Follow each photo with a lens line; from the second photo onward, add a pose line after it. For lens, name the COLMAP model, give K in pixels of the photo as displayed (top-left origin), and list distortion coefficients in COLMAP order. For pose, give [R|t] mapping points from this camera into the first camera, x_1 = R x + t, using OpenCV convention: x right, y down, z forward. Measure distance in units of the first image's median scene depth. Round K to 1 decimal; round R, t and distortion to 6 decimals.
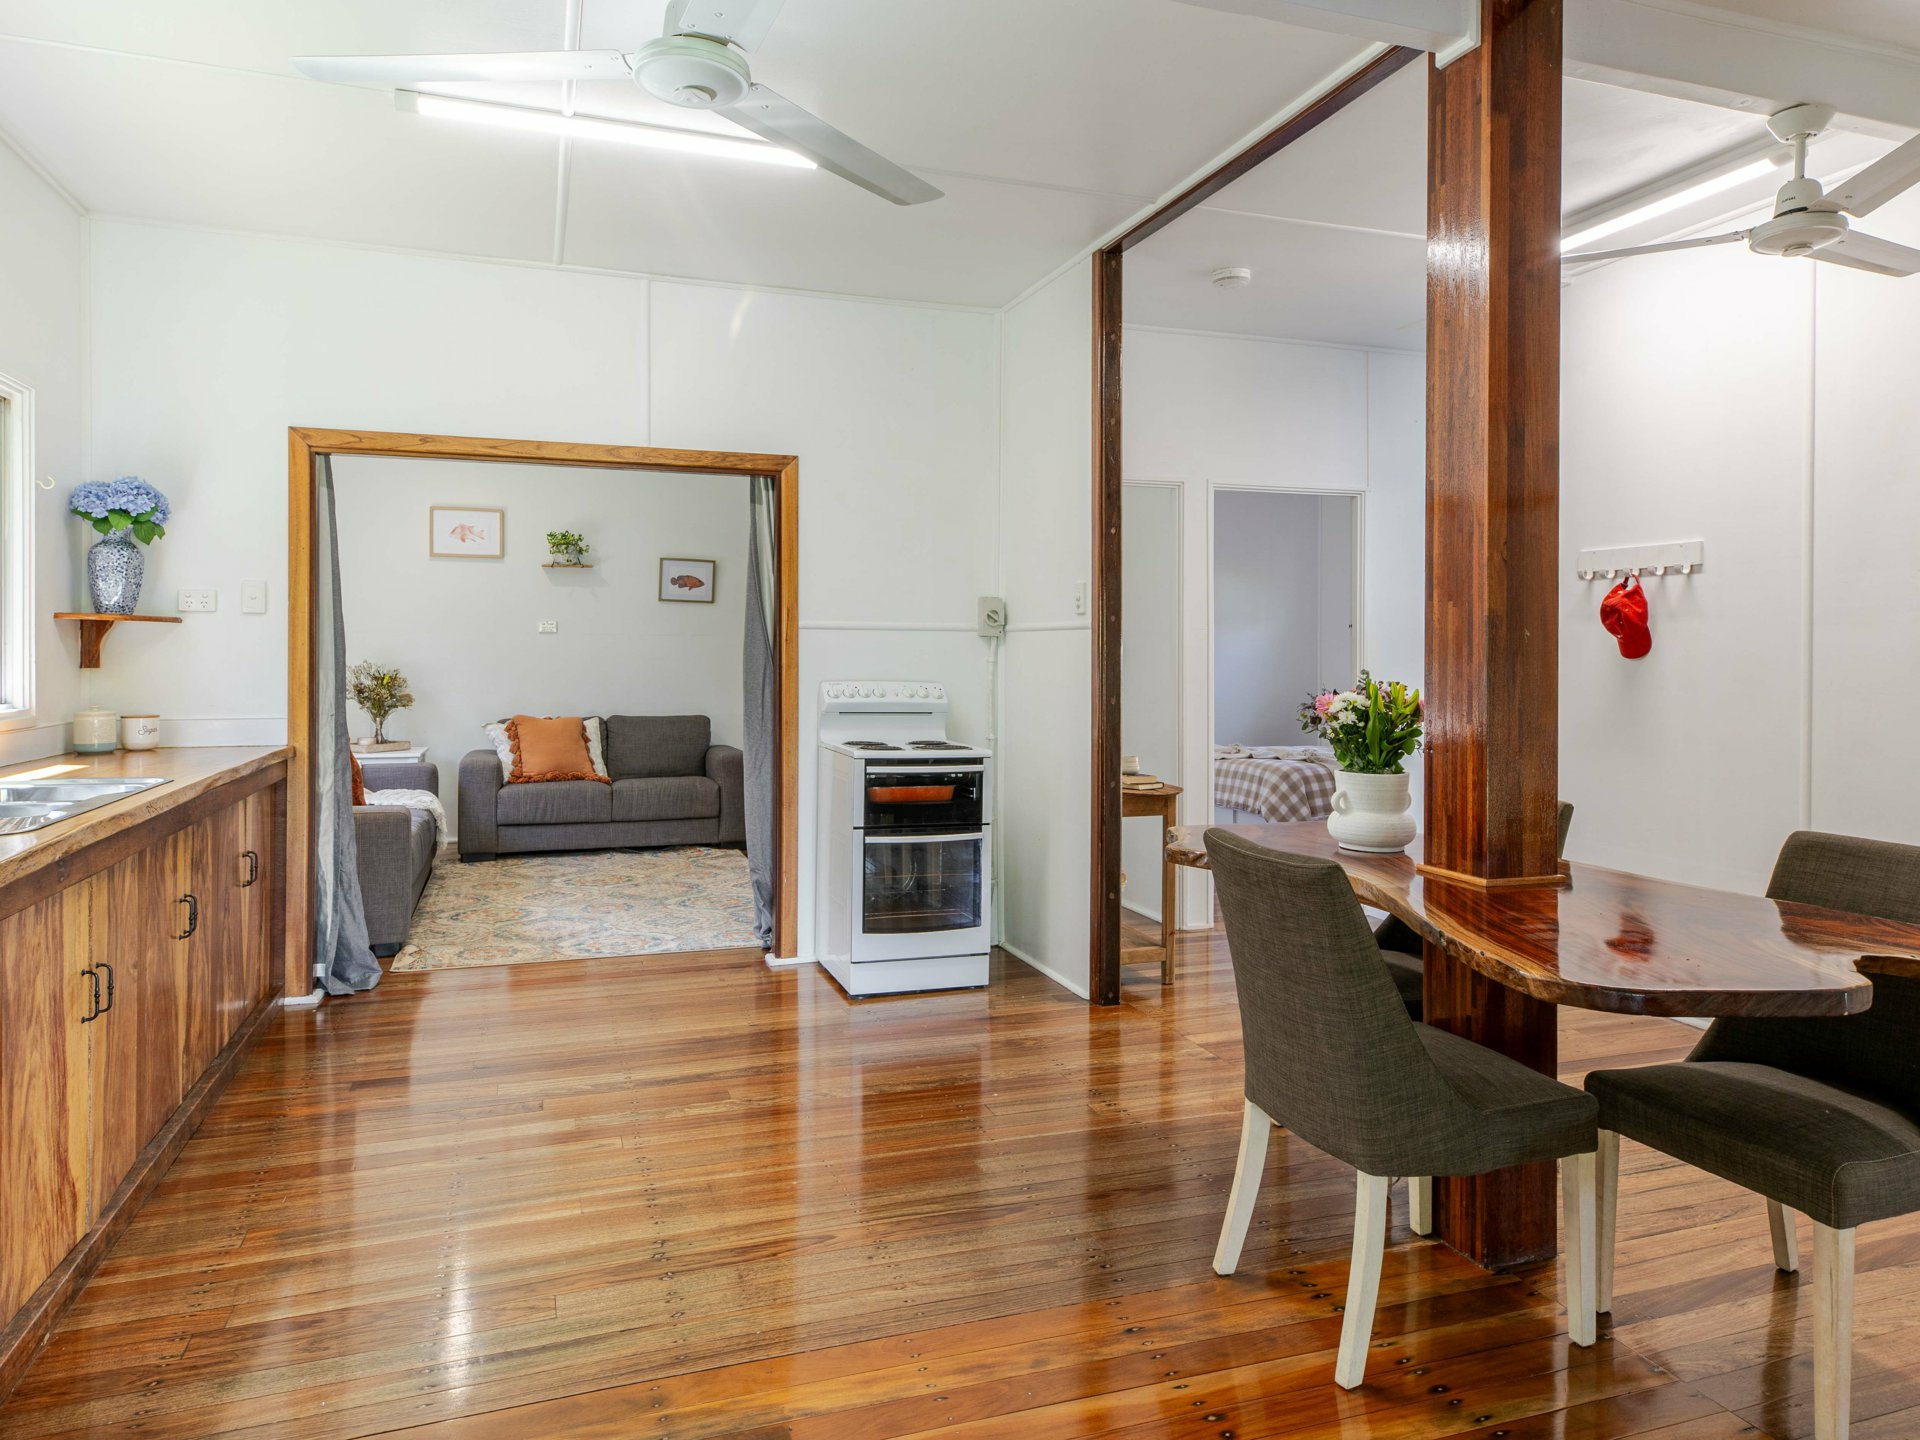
lens RADIAL K [[1213.9, 0, 949.7], [0, 1213.9, 661.9], [0, 0, 1]] dist [0.004690, 0.004296]
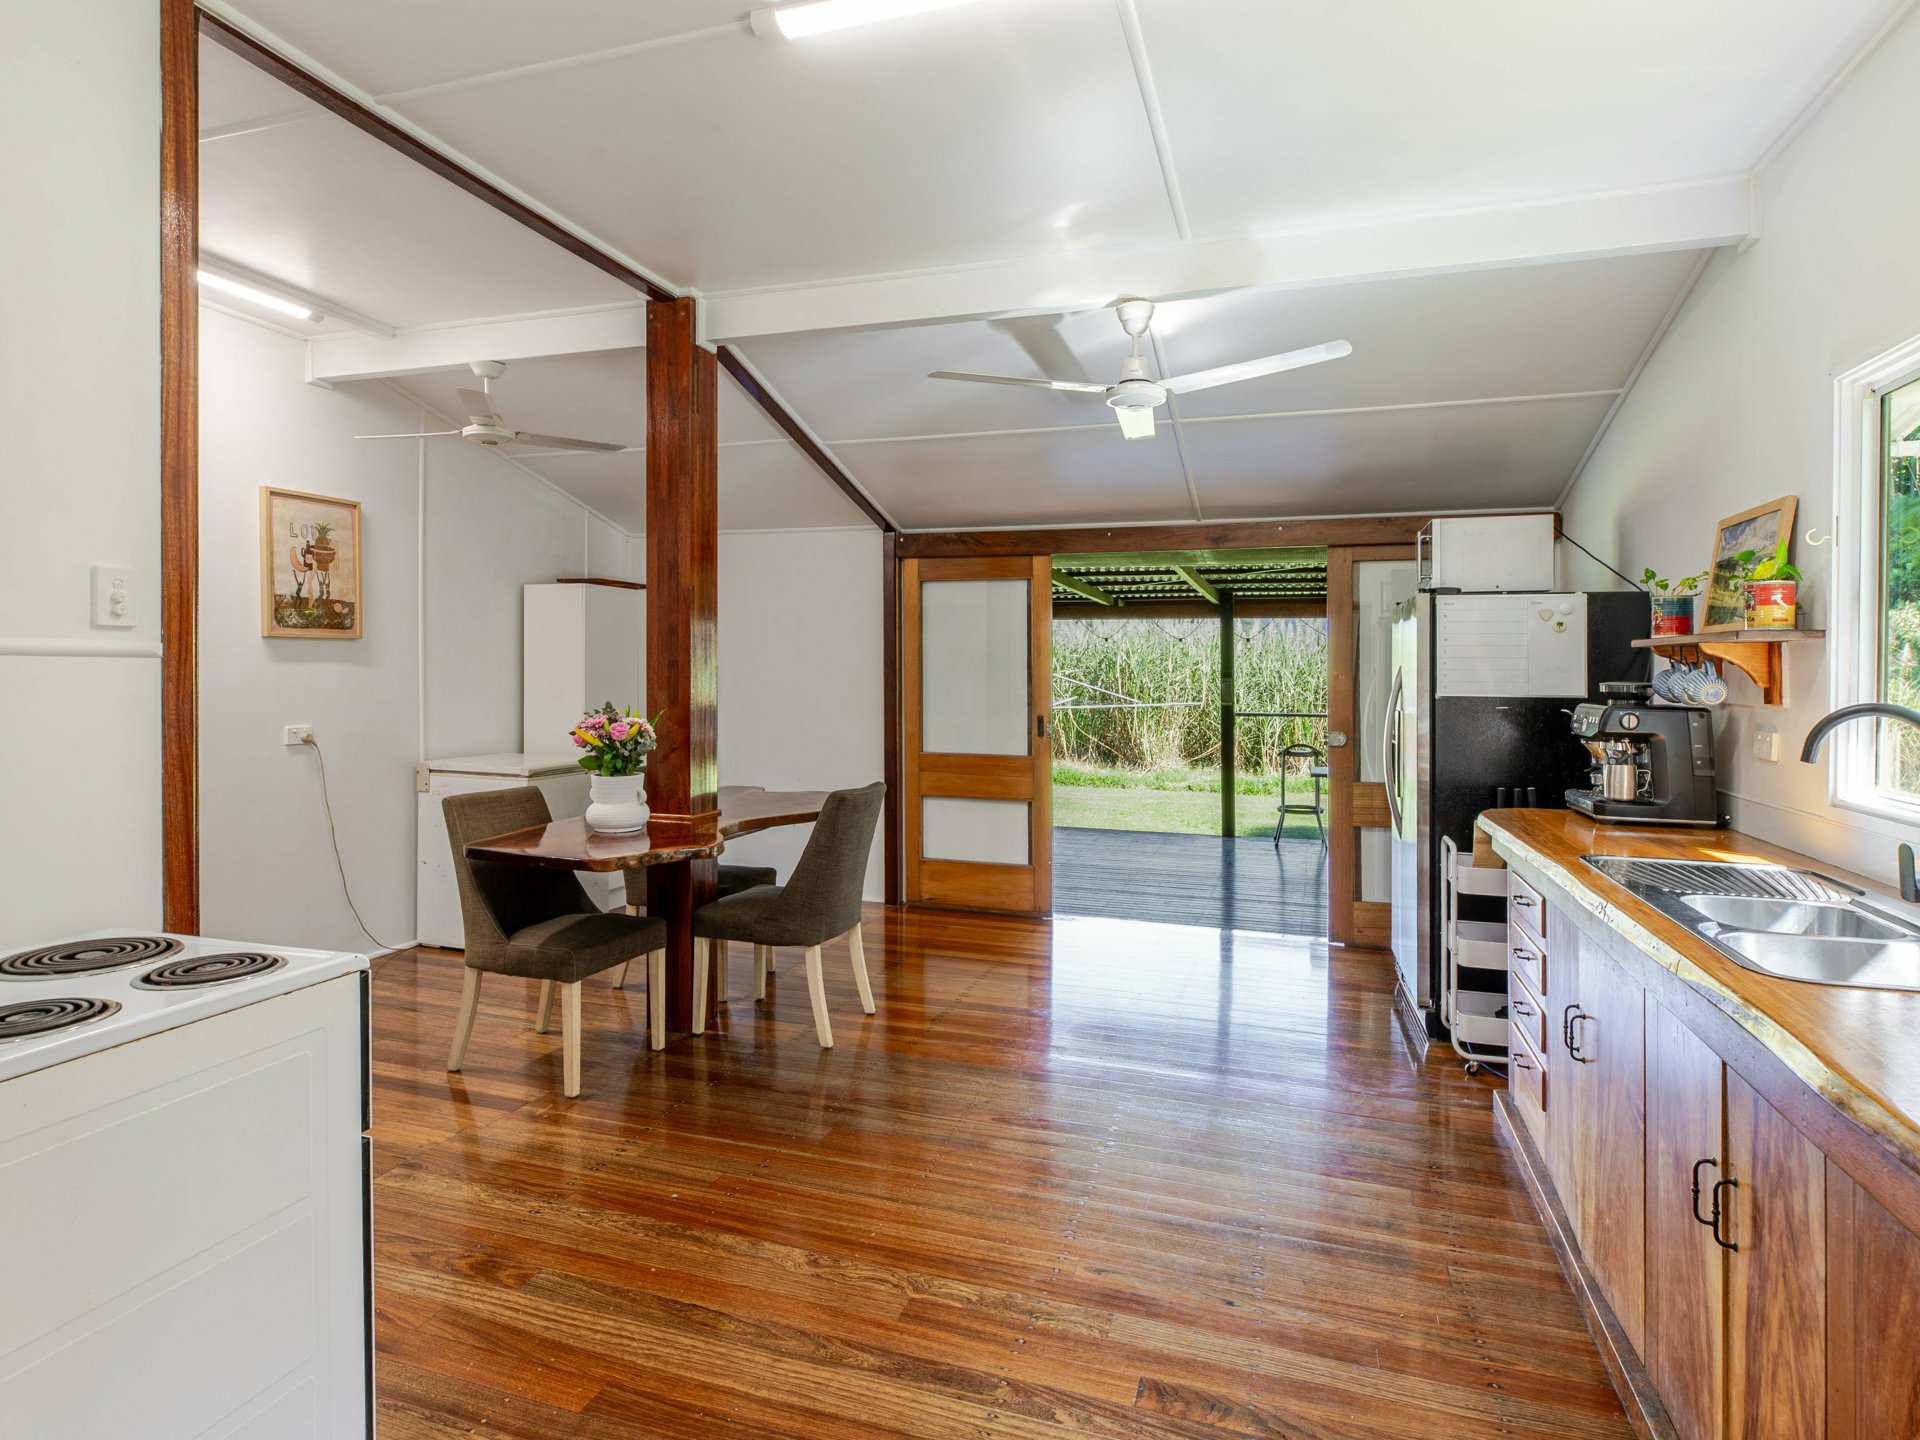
lens RADIAL K [[1021.7, 0, 971.1], [0, 1021.7, 705.4], [0, 0, 1]] dist [-0.004140, -0.001276]
pose [[-0.798413, -0.035442, 0.601066, -0.399091], [-0.013021, 0.999049, 0.041613, -0.025309], [-0.601970, 0.025398, -0.798115, 1.015151]]
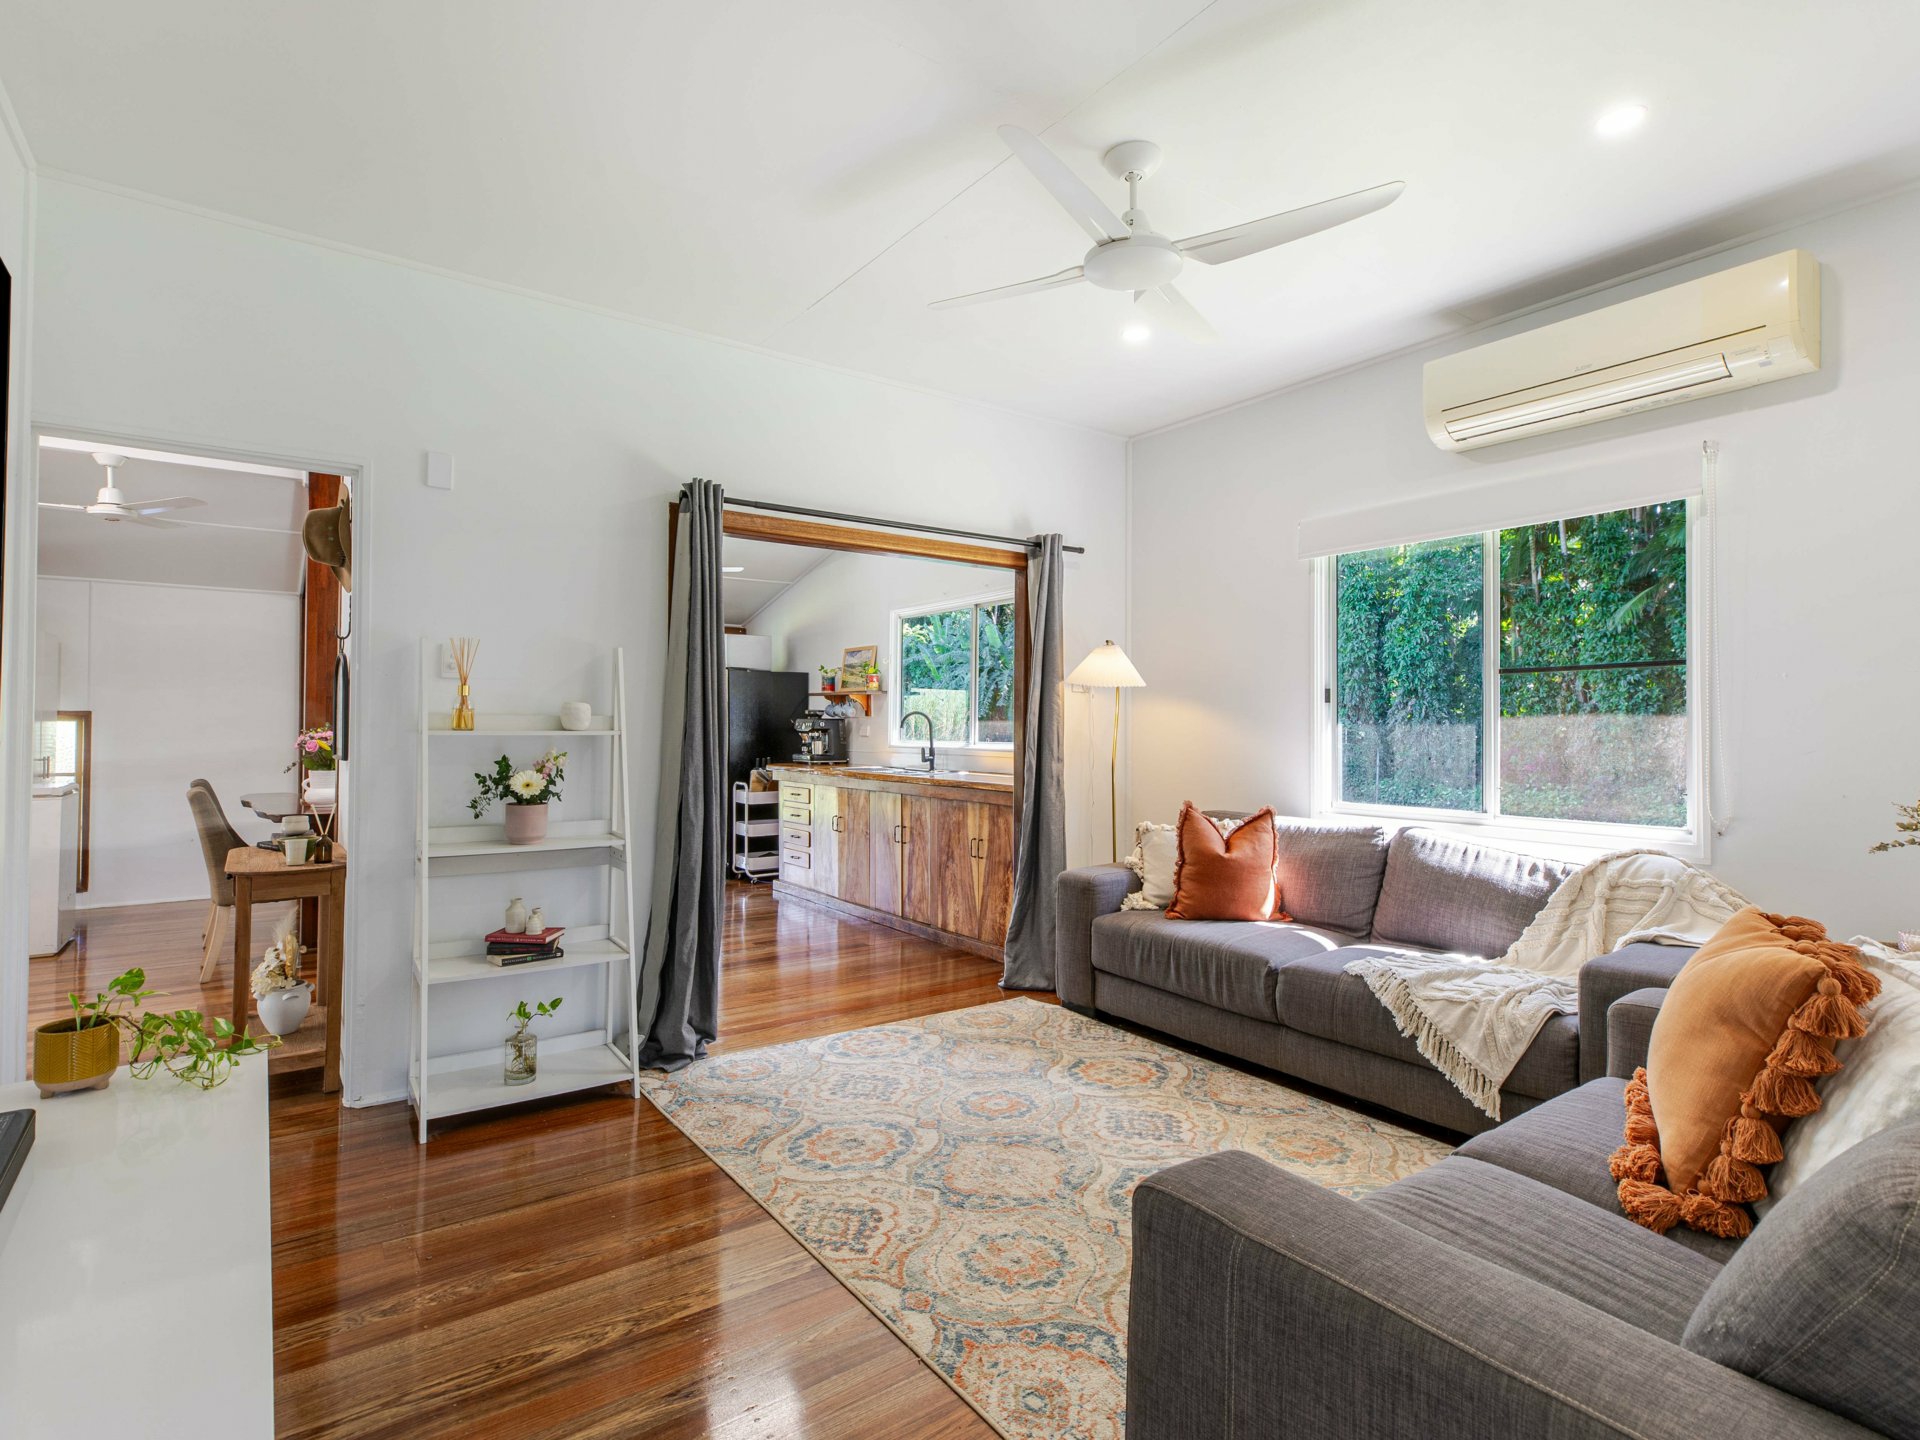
lens RADIAL K [[970.8, 0, 964.3], [0, 970.8, 687.7], [0, 0, 1]] dist [0.002960, -0.000339]
pose [[-0.956525, -0.019289, -0.291010, -0.127796], [-0.010275, 0.999420, -0.032469, -0.006167], [0.291468, -0.028067, -0.956169, 1.786478]]
